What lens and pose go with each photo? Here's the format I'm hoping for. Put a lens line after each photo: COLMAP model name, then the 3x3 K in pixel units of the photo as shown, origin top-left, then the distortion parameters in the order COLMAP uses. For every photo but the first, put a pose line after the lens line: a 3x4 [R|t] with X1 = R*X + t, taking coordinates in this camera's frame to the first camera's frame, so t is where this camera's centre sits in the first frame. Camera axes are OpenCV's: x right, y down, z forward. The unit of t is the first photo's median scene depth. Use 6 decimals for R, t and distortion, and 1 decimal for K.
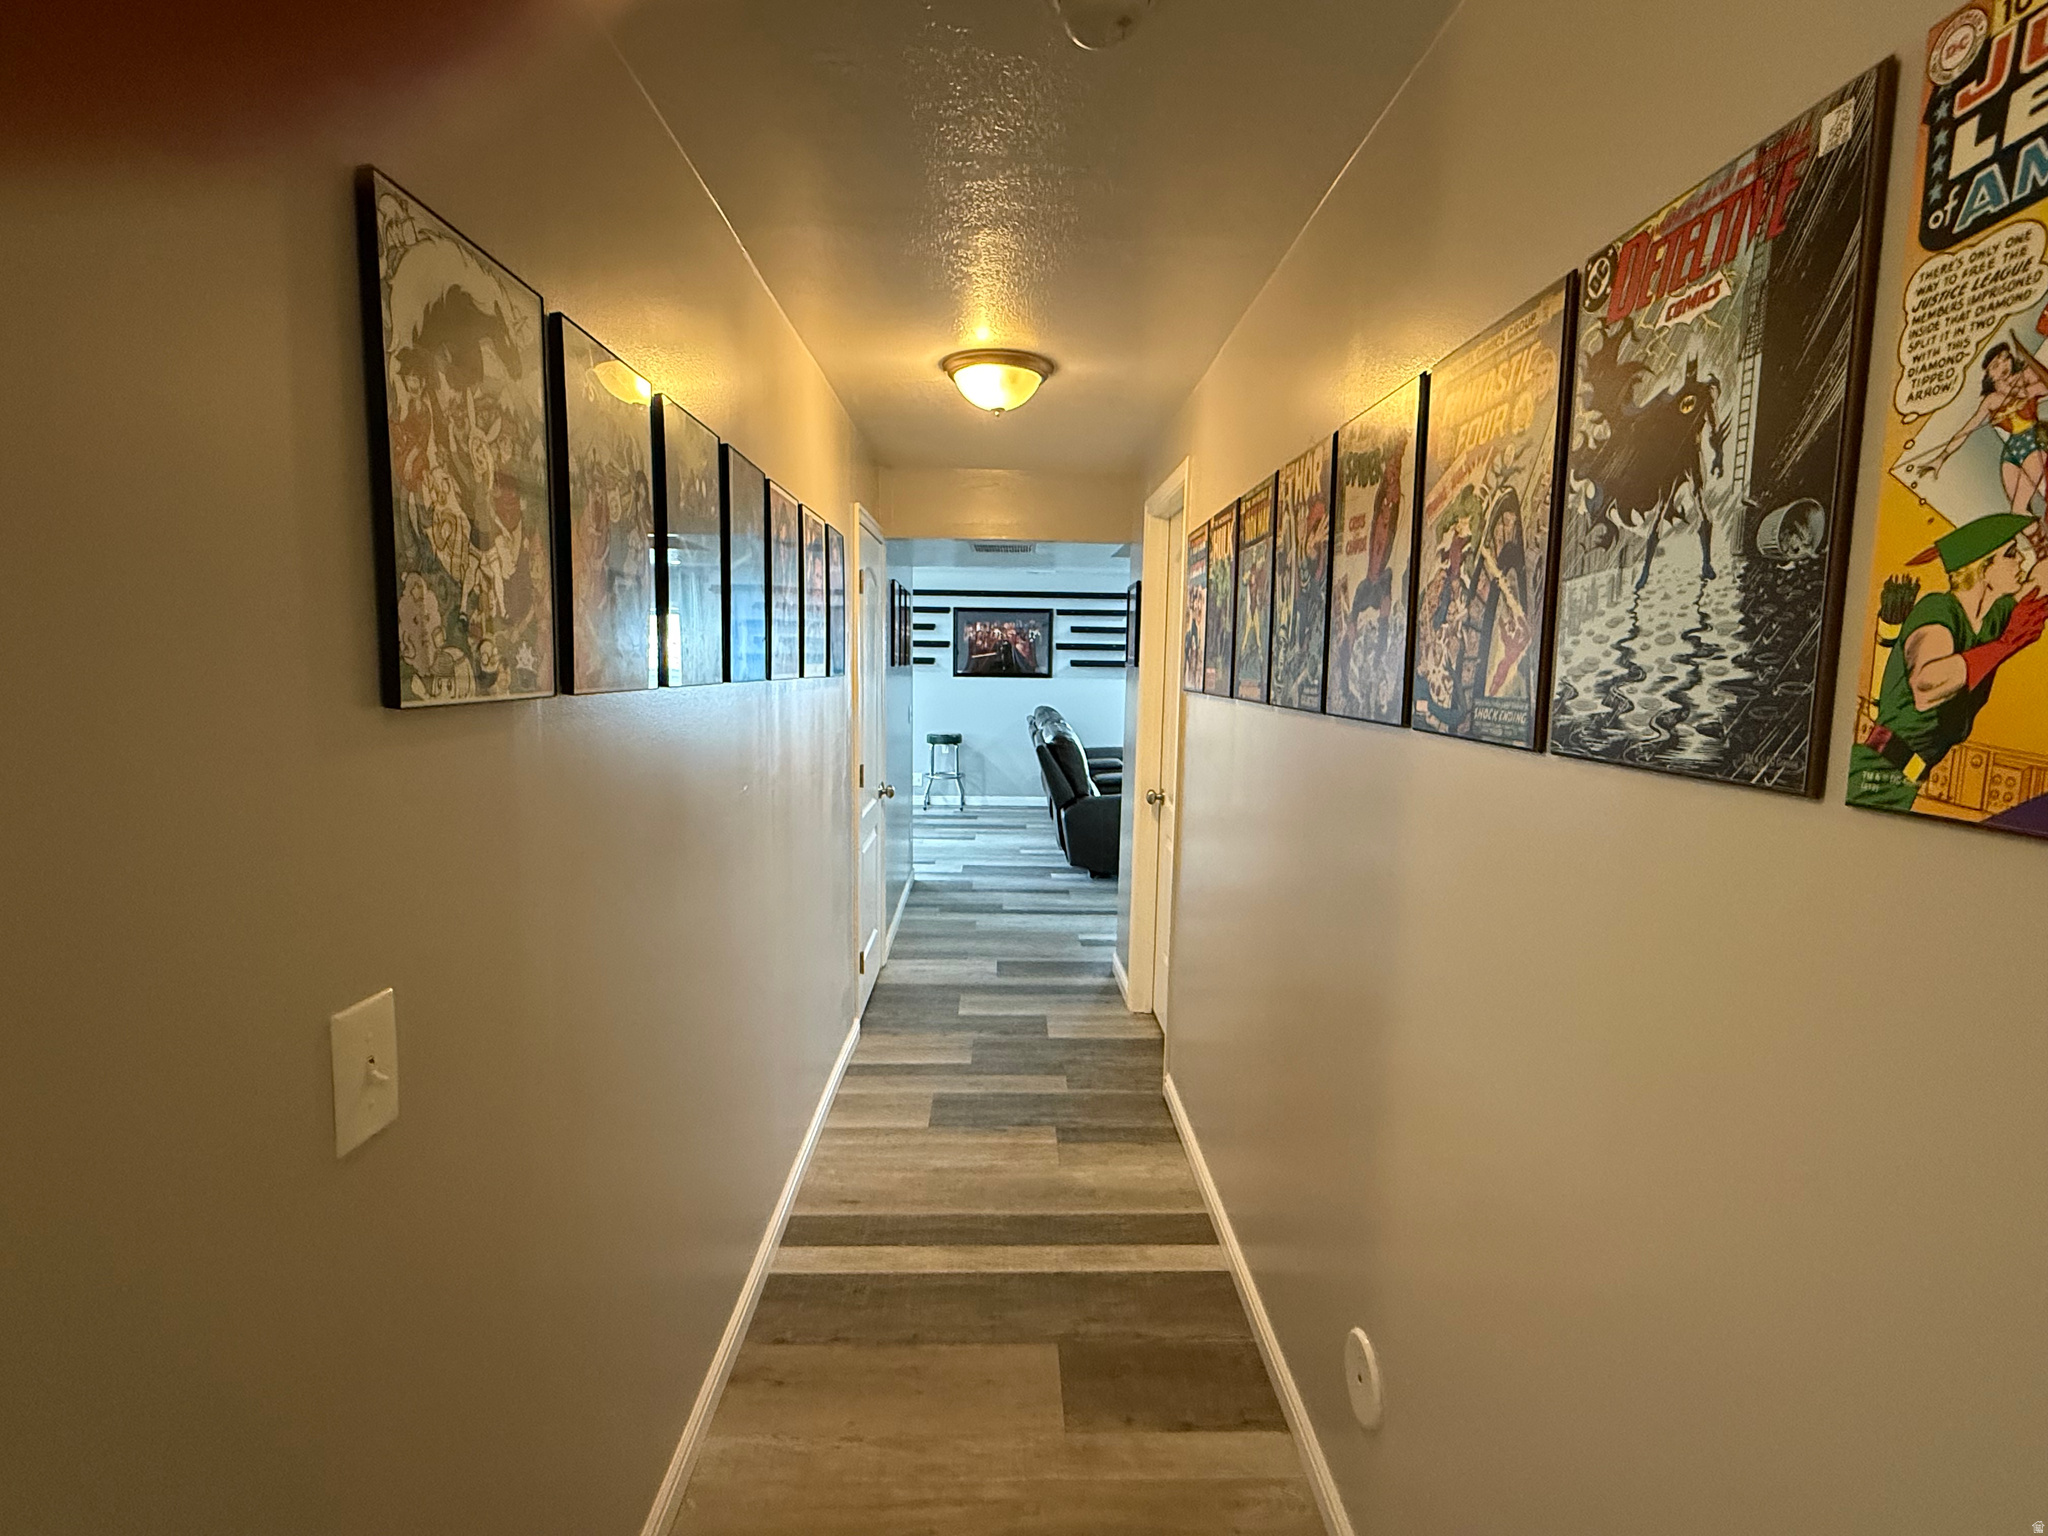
lens RADIAL K [[985.4, 0, 1025.2], [0, 985.4, 767.3], [0, 0, 1]] dist [-0.000895, 0.000439]
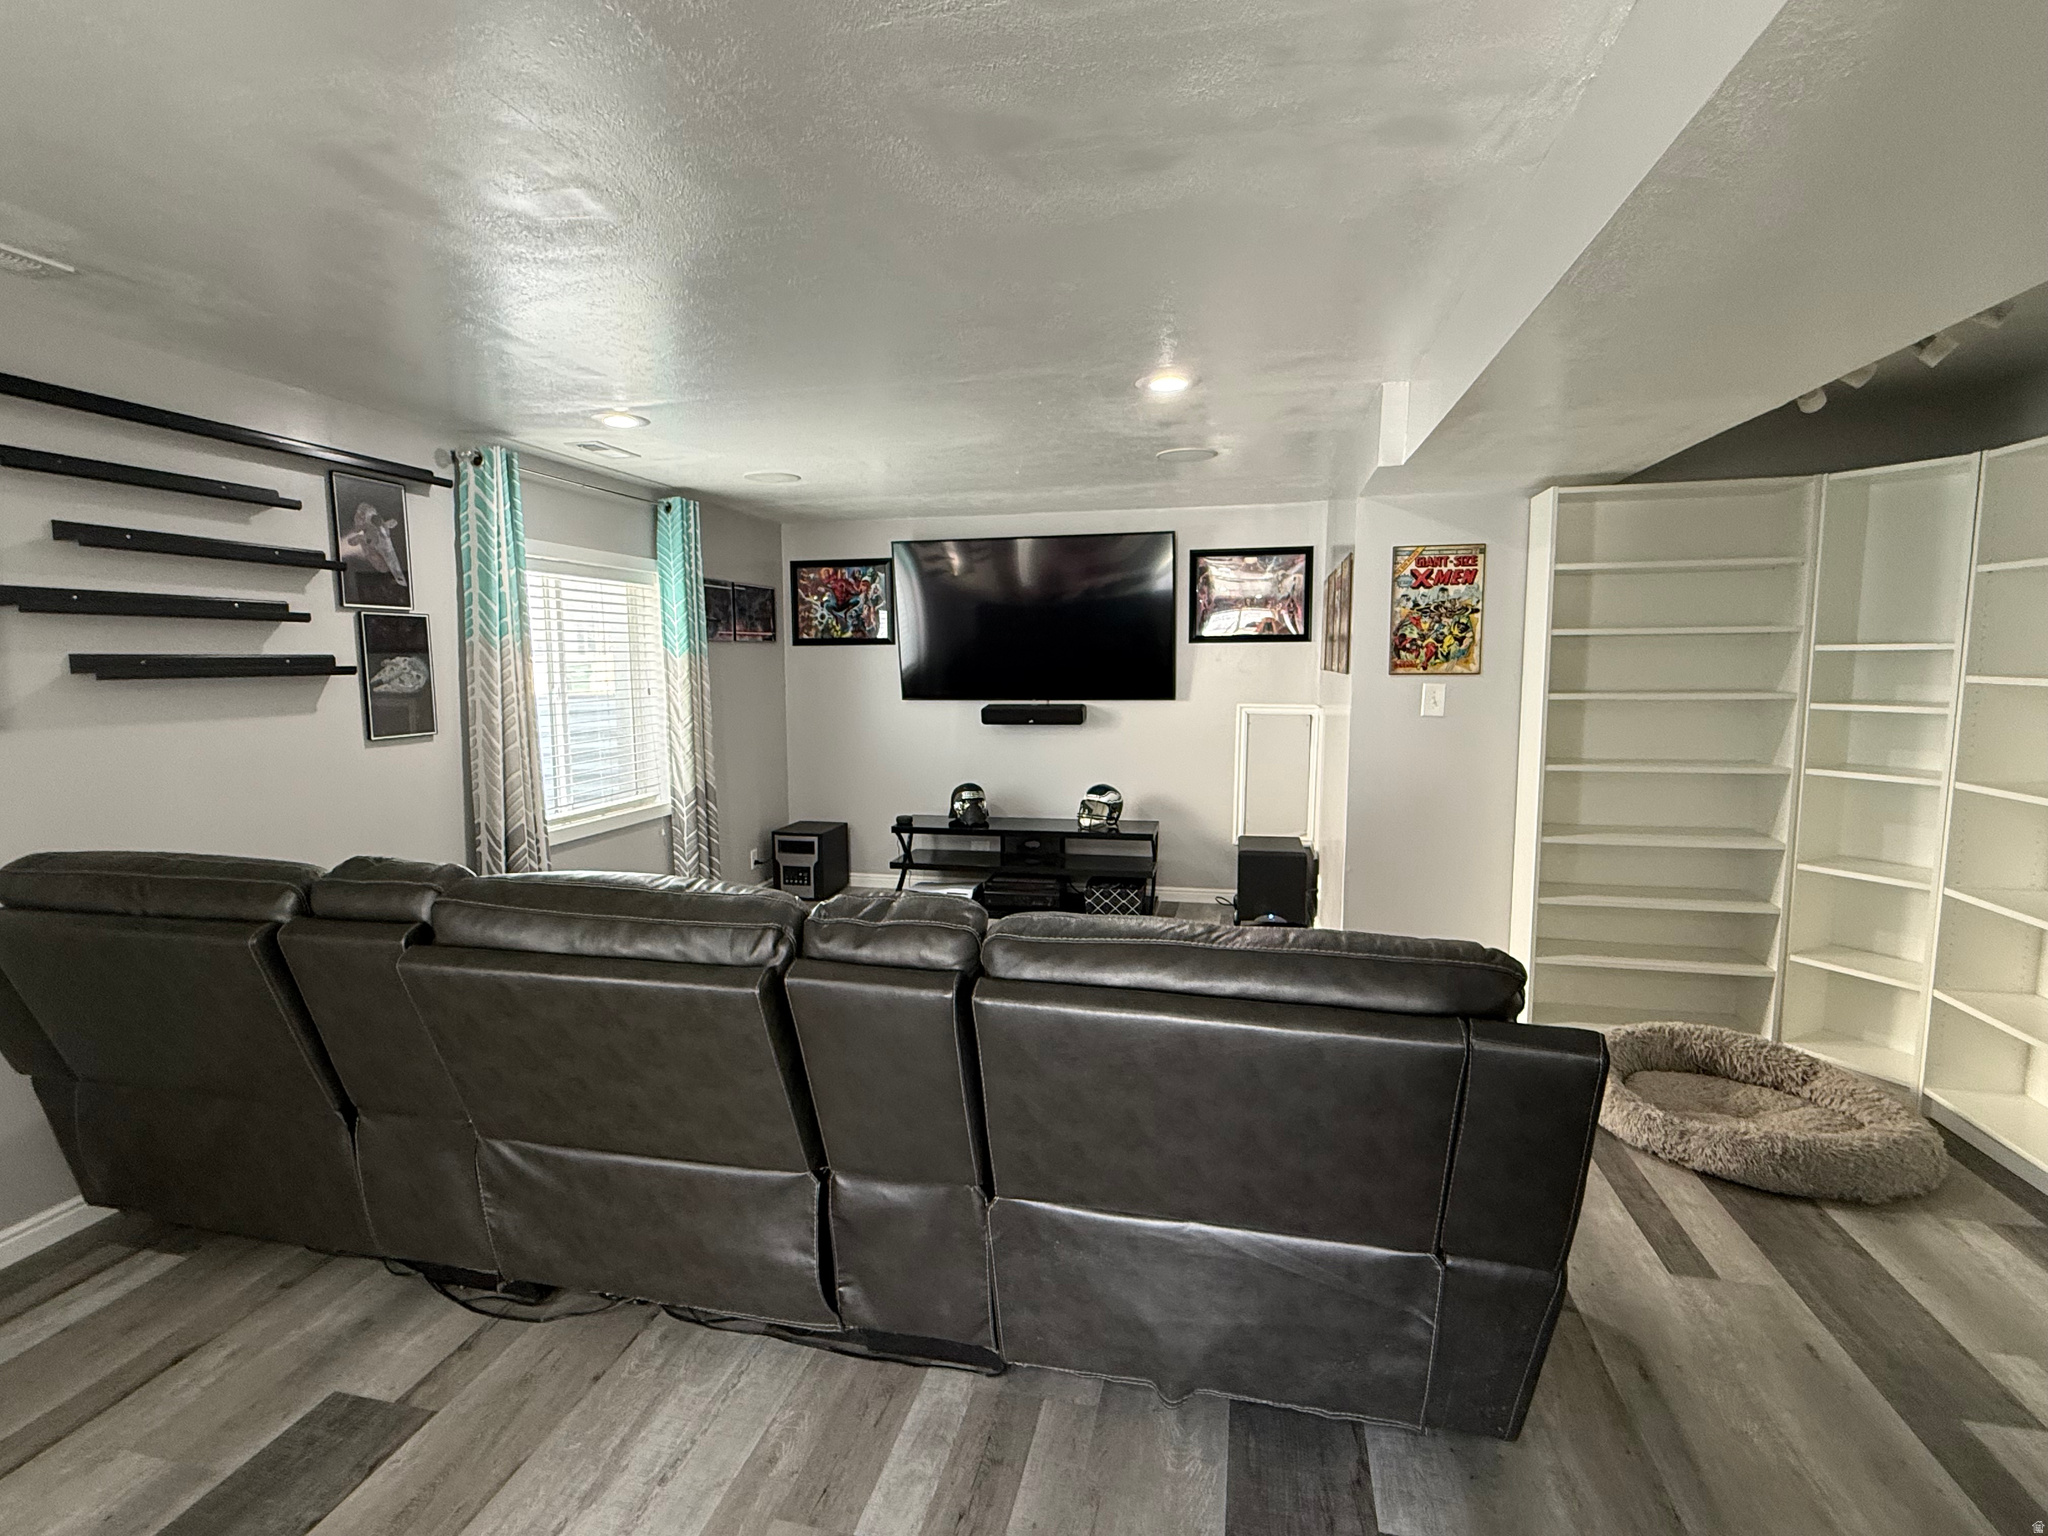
lens RADIAL K [[985.4, 0, 1016.2], [0, 985.4, 757.7], [0, 0, 1]] dist [-0.000895, 0.000439]
pose [[0.253902, -0.118001, 0.960005, -0.137395], [0.112928, 0.989359, 0.091742, -0.078408], [-0.960615, 0.085118, 0.264526, 0.703355]]
